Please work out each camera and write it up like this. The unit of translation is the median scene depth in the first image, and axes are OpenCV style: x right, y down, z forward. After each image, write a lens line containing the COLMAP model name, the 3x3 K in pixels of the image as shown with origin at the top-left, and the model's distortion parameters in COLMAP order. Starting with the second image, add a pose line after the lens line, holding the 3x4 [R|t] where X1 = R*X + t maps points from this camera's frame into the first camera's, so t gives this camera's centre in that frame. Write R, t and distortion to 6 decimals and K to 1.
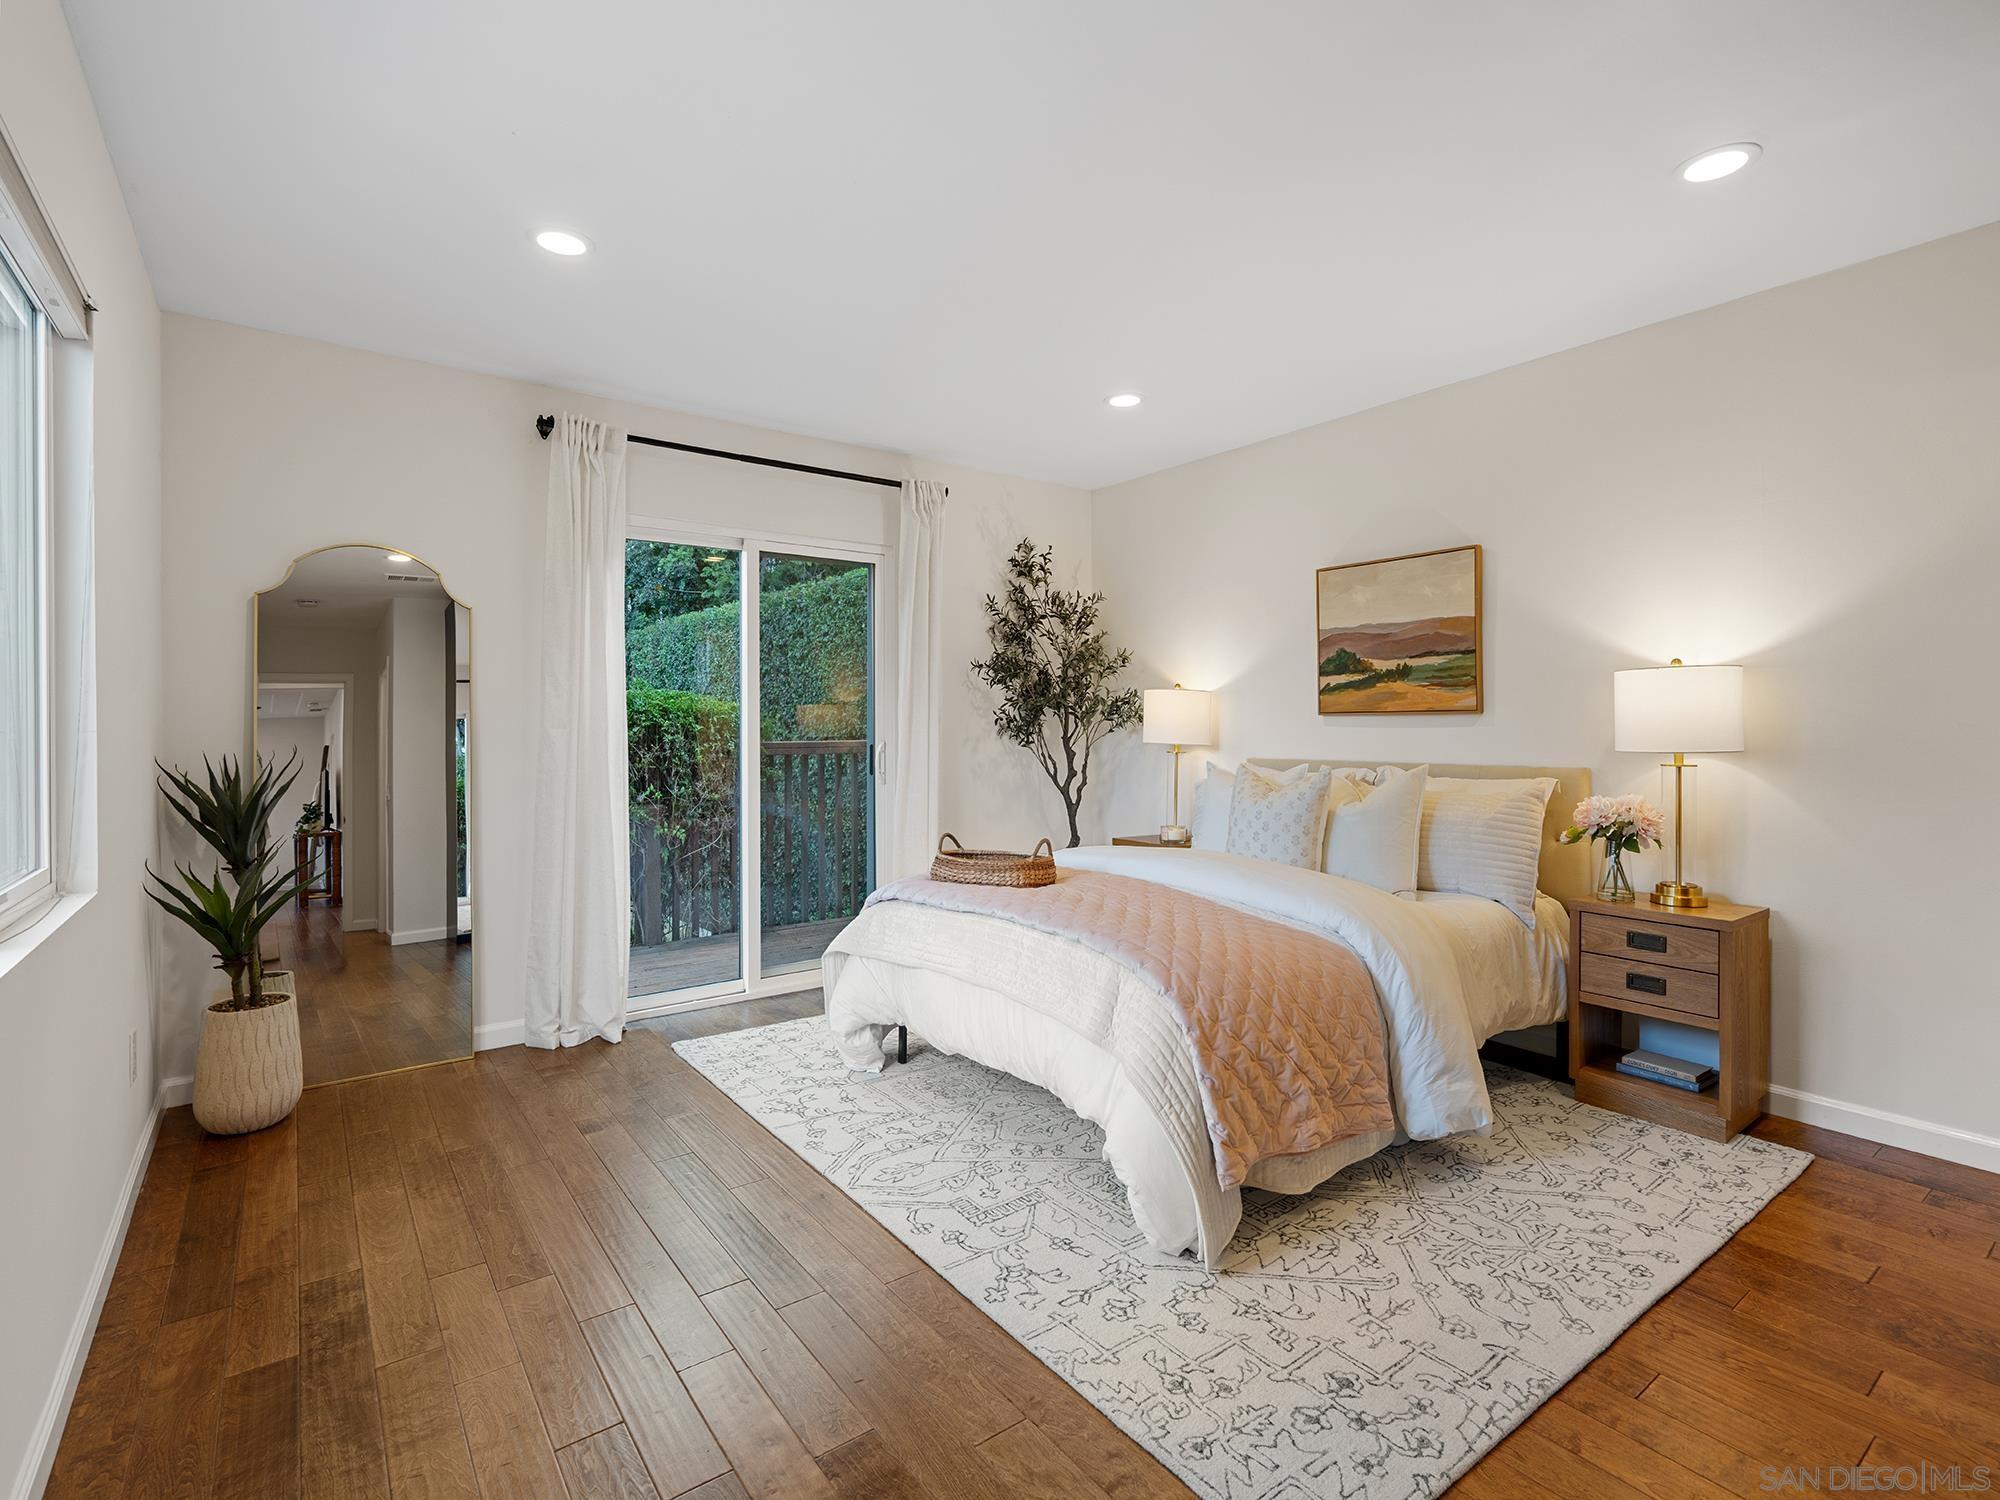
lens RADIAL K [[955.4, 0, 998.9], [0, 955.4, 738.5], [0, 0, 1]] dist [0.002410, -0.000154]
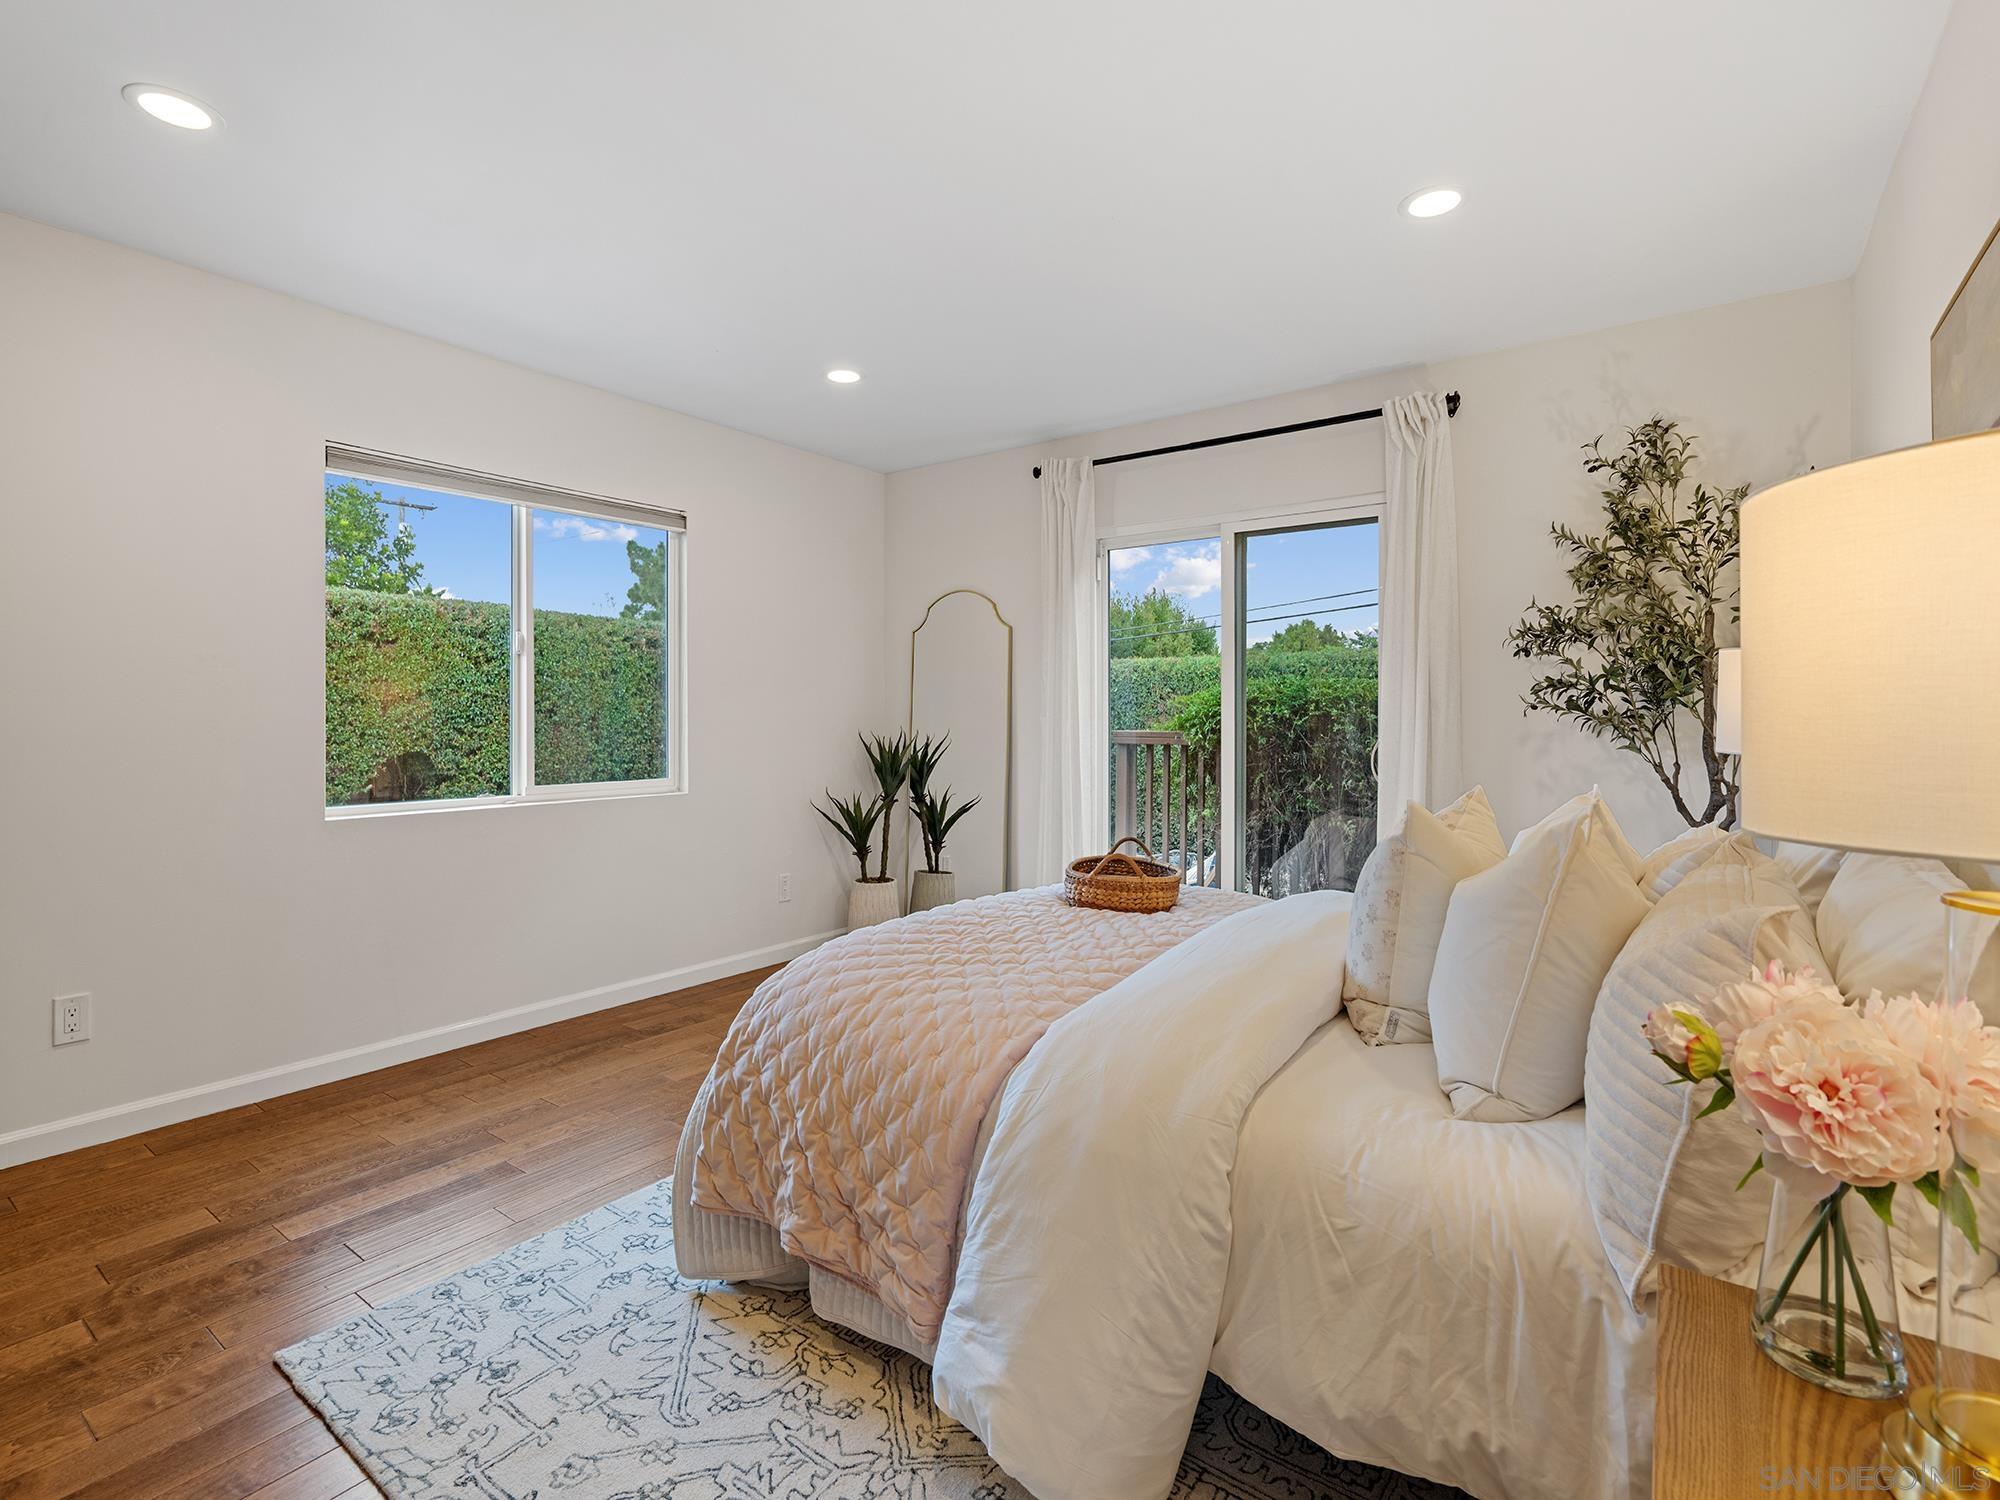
lens RADIAL K [[955.4, 0, 993.8], [0, 955.4, 730.6], [0, 0, 1]] dist [0.002410, -0.000154]
pose [[0.288045, 0.020075, -0.957406, 0.668837], [-0.016502, 0.999736, 0.015997, -0.010453], [0.957475, 0.011192, 0.288300, 0.551110]]
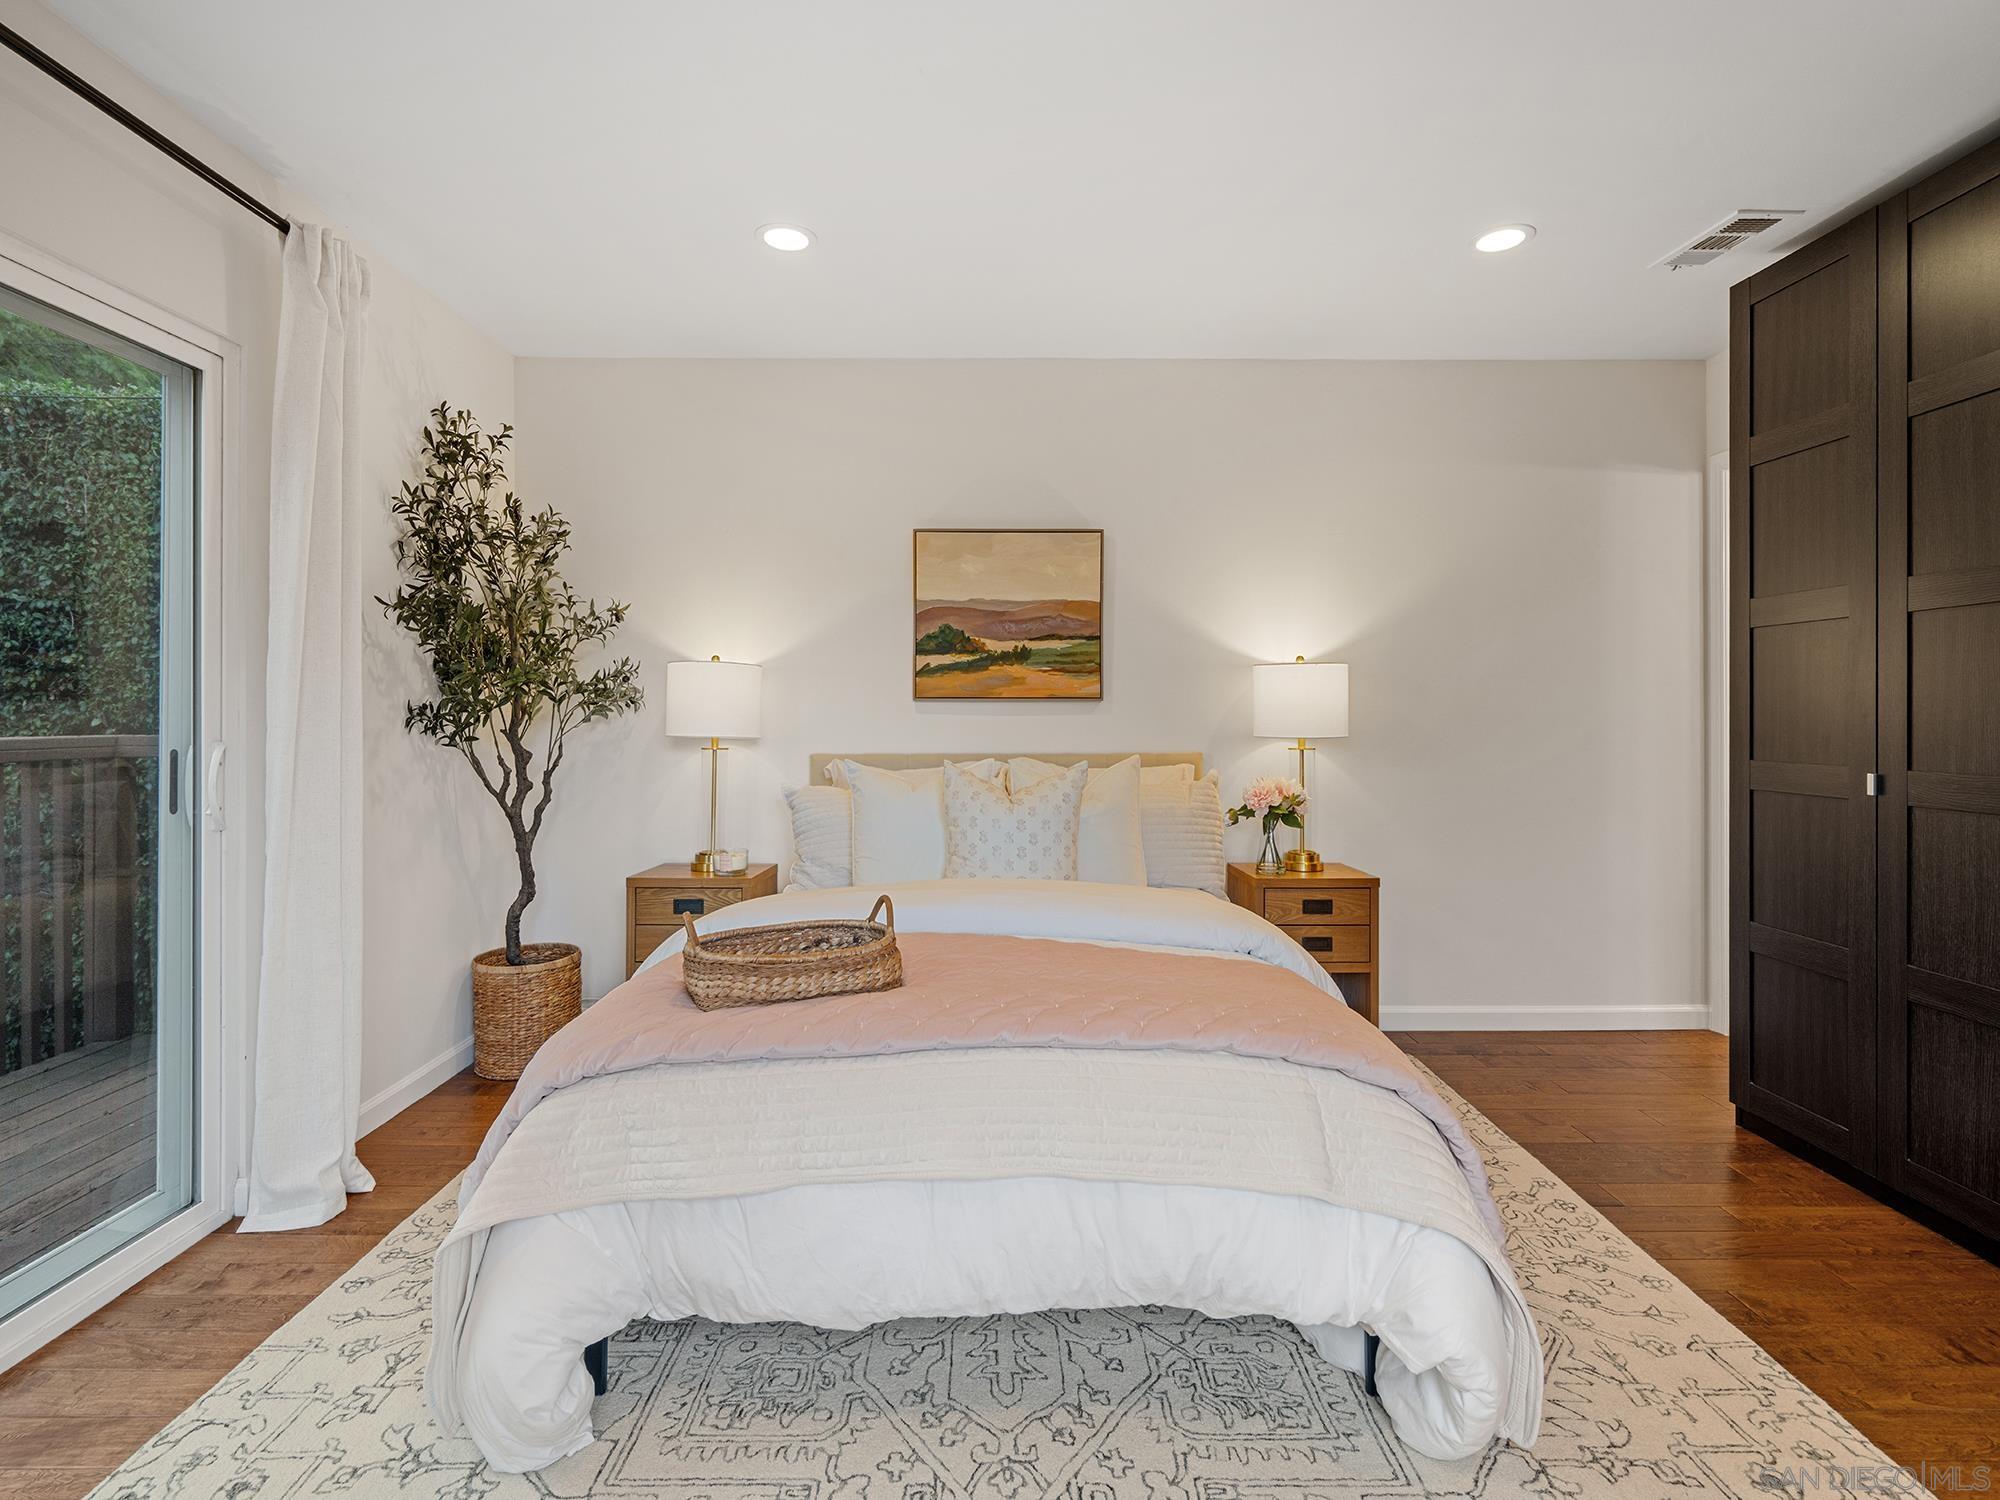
lens RADIAL K [[955.4, 0, 997.8], [0, 955.4, 722.1], [0, 0, 1]] dist [0.002410, -0.000154]
pose [[0.589535, -0.005457, 0.807724, -0.339350], [0.007518, 0.999971, 0.001268, -0.006354], [-0.807708, 0.005325, 0.589559, 0.483445]]
